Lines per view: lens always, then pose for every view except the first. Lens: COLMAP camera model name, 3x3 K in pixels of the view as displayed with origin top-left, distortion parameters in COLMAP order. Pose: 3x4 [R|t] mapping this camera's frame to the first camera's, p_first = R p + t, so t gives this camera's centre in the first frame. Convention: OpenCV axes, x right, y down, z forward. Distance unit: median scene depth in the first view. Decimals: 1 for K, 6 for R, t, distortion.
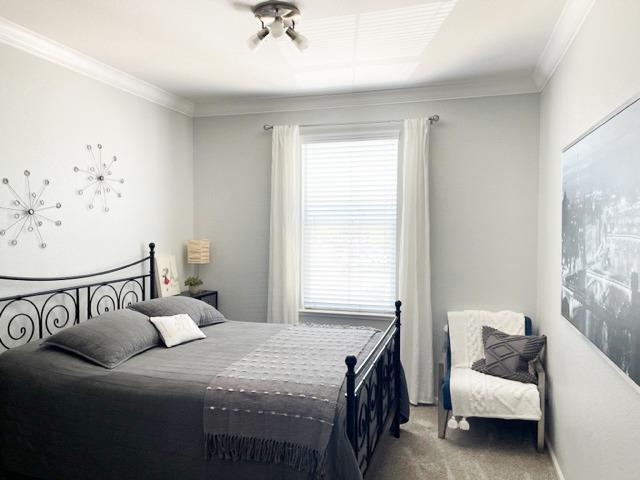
lens RADIAL K [[481.9, 0, 320.0], [0, 481.9, 240.0], [0, 0, 1]] dist [0.094499, -0.121054]
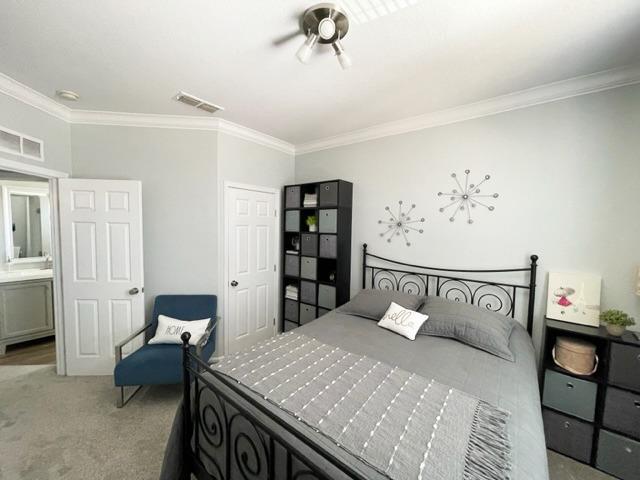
lens RADIAL K [[260.0, 0, 320.0], [0, 260.0, 240.0], [0, 0, 1]] dist [0.000382, 0.000270]
pose [[-0.376694, 0.044392, -0.925273, 0.335920], [-0.050163, 0.996408, 0.068227, -0.044045], [0.924978, 0.072116, -0.373114, 0.950546]]
